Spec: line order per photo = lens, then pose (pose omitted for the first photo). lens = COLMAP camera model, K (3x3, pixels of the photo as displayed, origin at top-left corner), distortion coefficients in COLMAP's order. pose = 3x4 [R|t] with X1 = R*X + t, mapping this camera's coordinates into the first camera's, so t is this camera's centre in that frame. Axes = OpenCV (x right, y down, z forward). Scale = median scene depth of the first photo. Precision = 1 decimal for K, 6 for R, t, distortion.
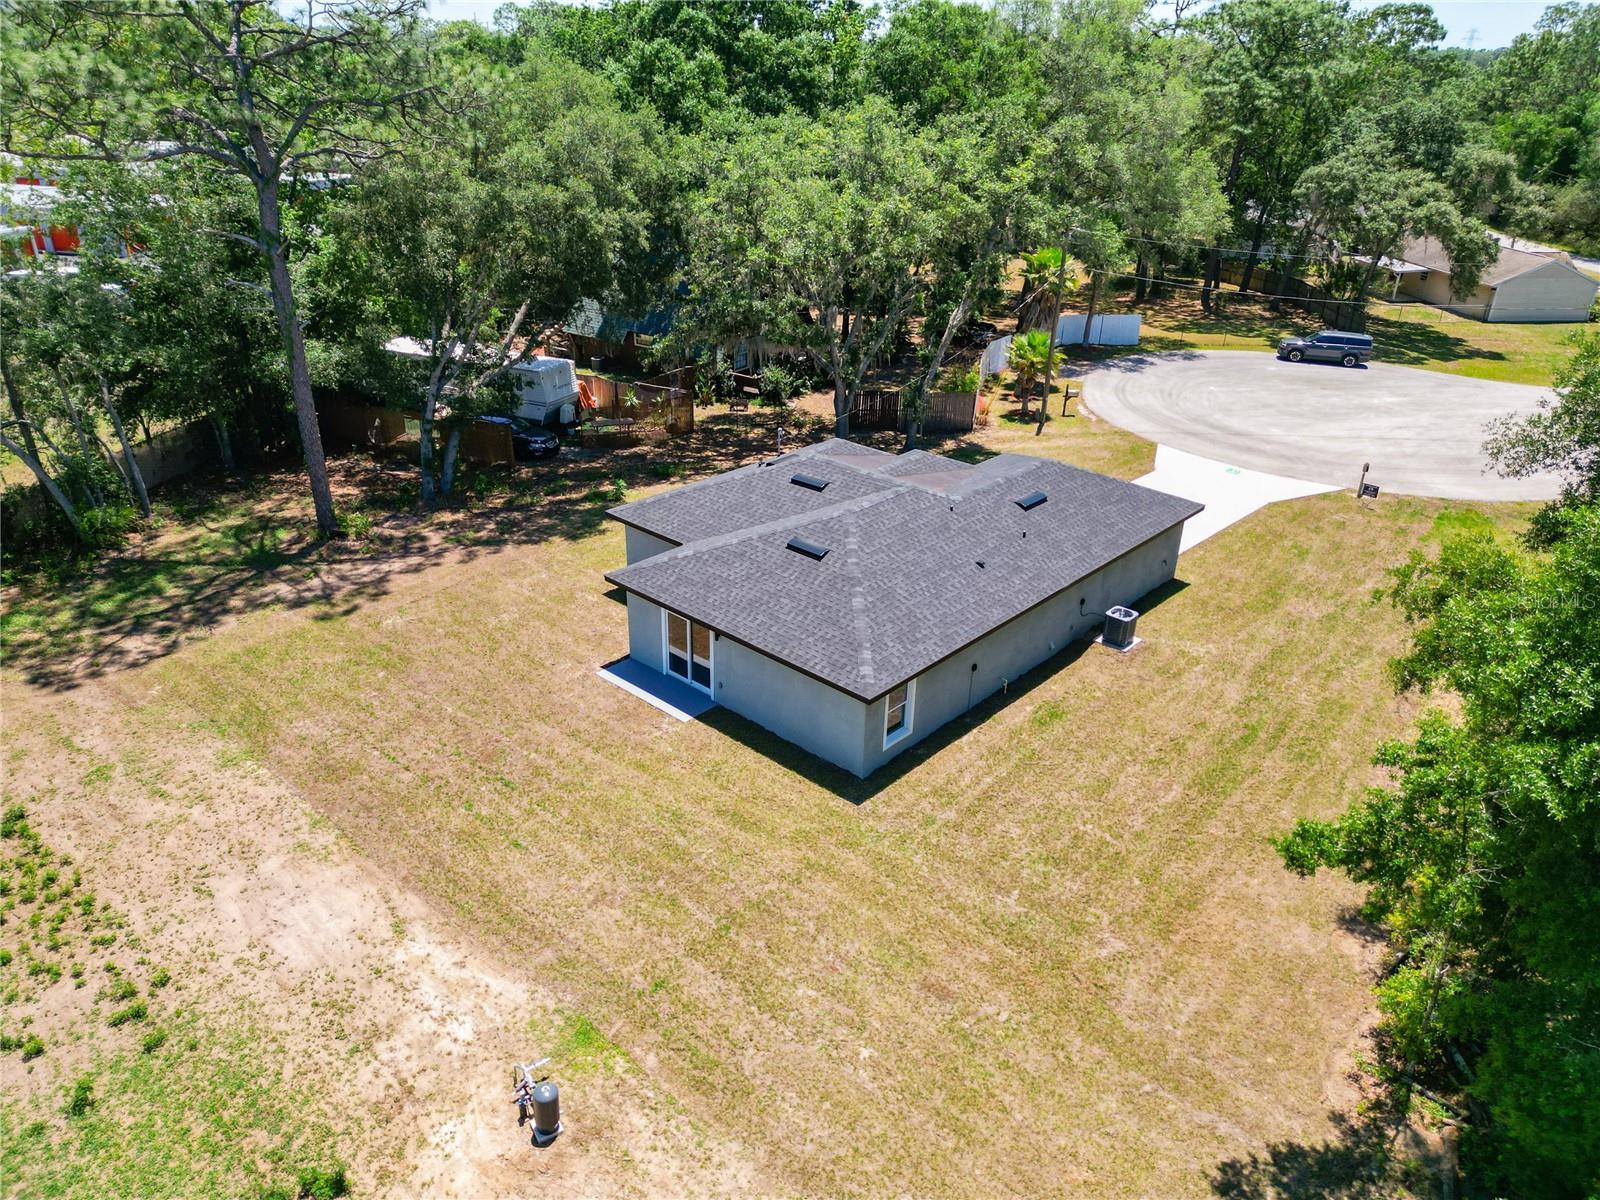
lens RADIAL K [[1202.3, 0, 792.8], [0, 1202.3, 601.5], [0, 0, 1]] dist [0.082814, -0.087896]
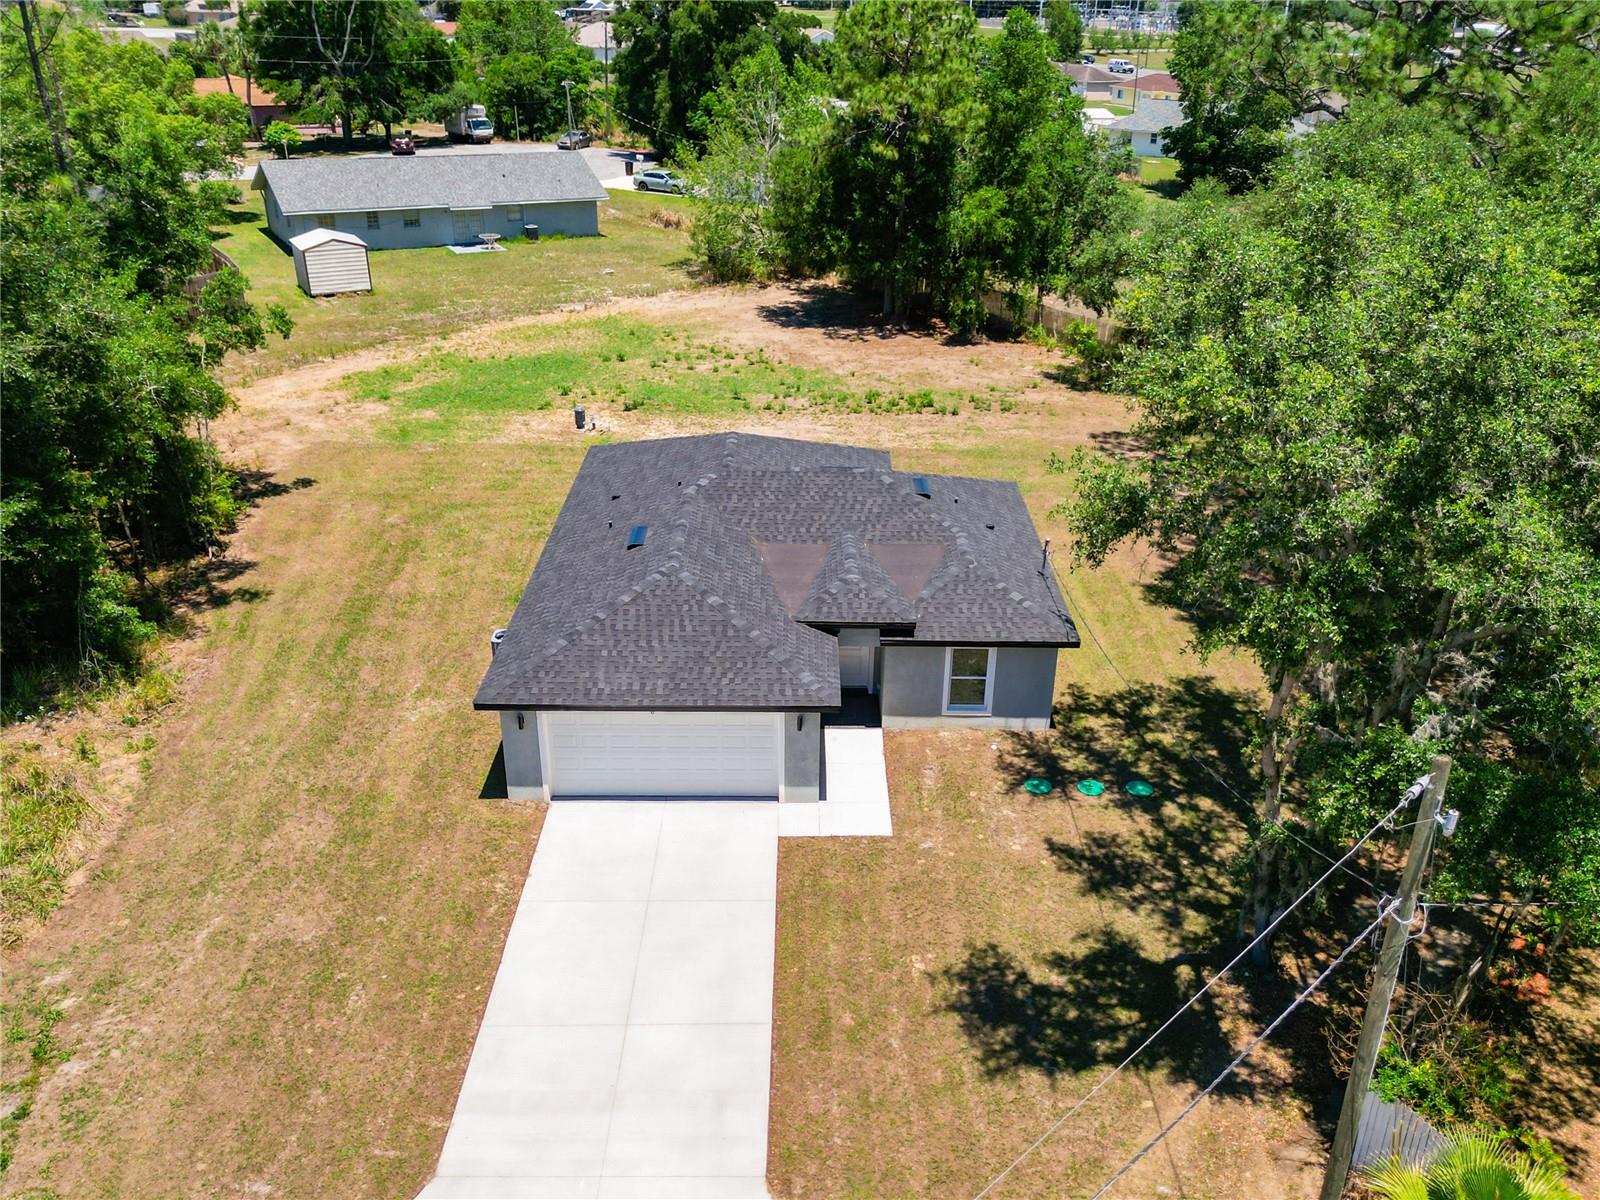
lens RADIAL K [[1202.3, 0, 792.8], [0, 1202.3, 601.5], [0, 0, 1]] dist [0.082814, -0.087896]
pose [[-0.715905, 0.283314, -0.638132, 0.606451], [-0.328009, 0.670357, 0.665606, -0.583809], [0.616352, 0.685824, -0.386983, 1.294431]]
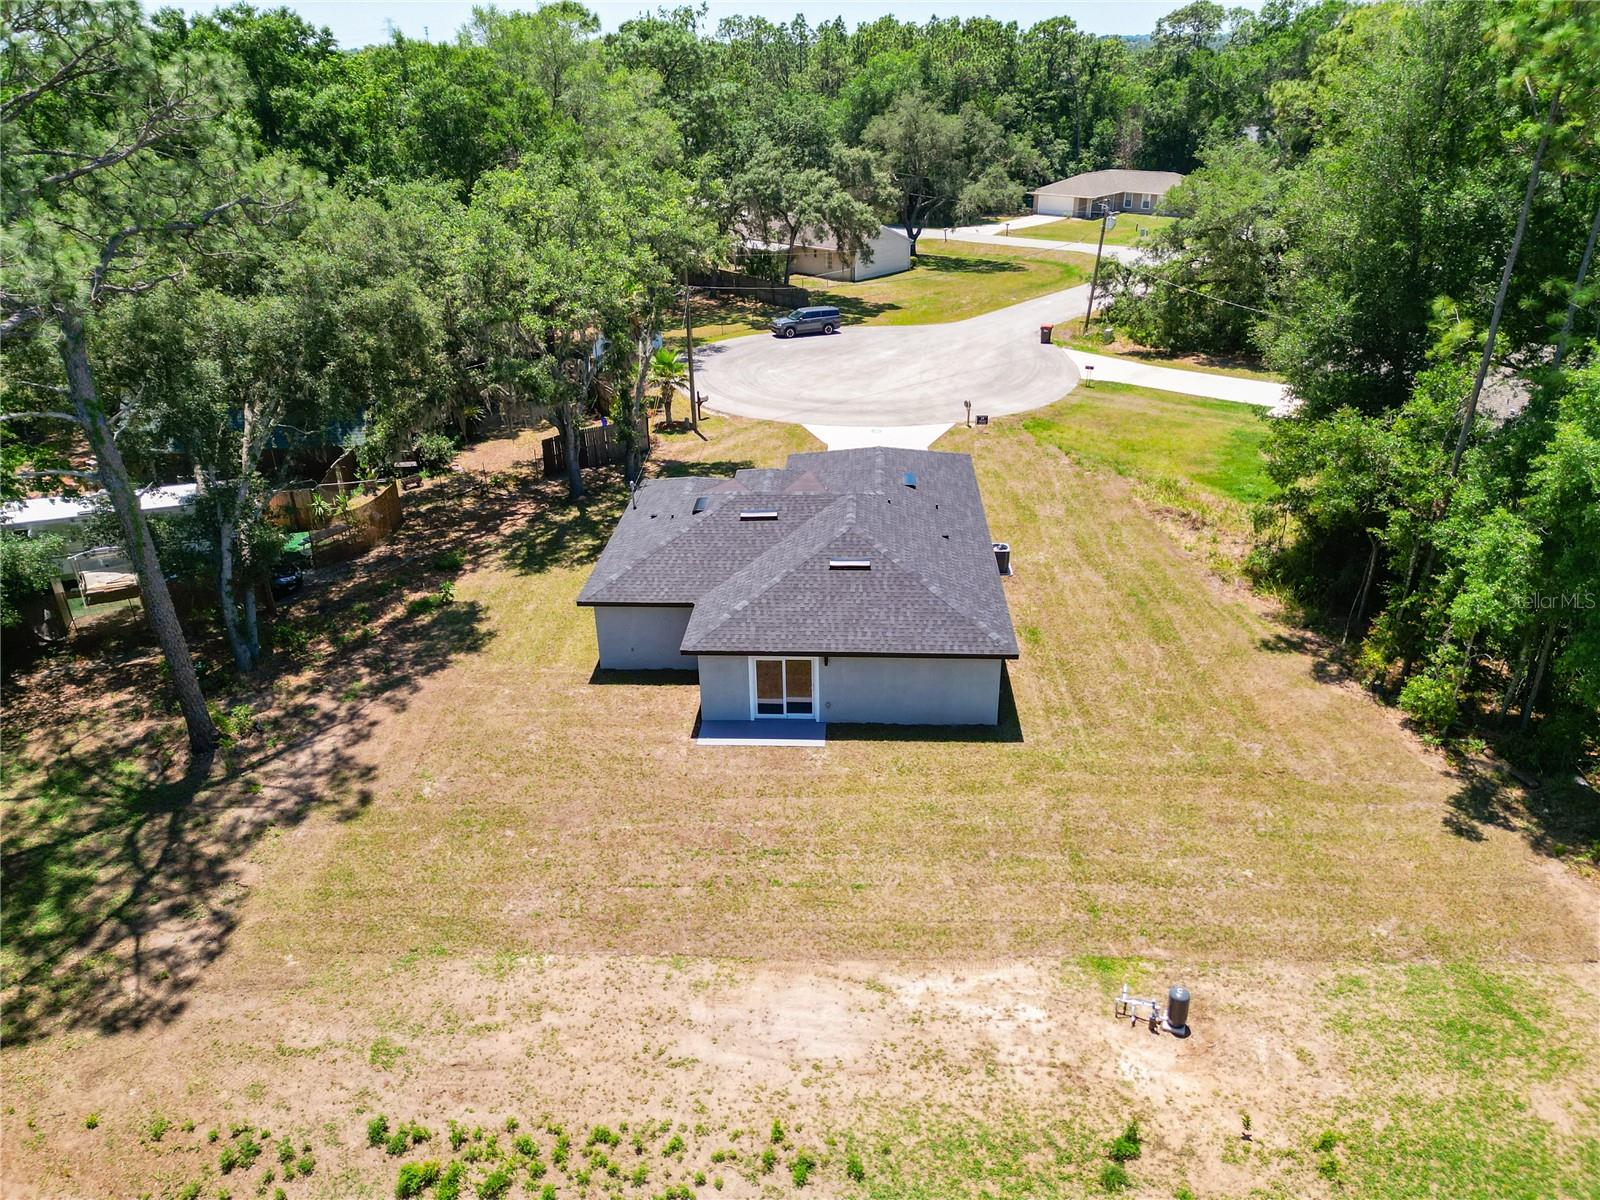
lens RADIAL K [[1202.3, 0, 792.8], [0, 1202.3, 601.5], [0, 0, 1]] dist [0.082814, -0.087896]
pose [[0.753545, -0.307915, 0.580826, -0.579570], [0.302962, 0.946765, 0.108859, -0.125594], [-0.583425, 0.093938, 0.806716, 0.092835]]
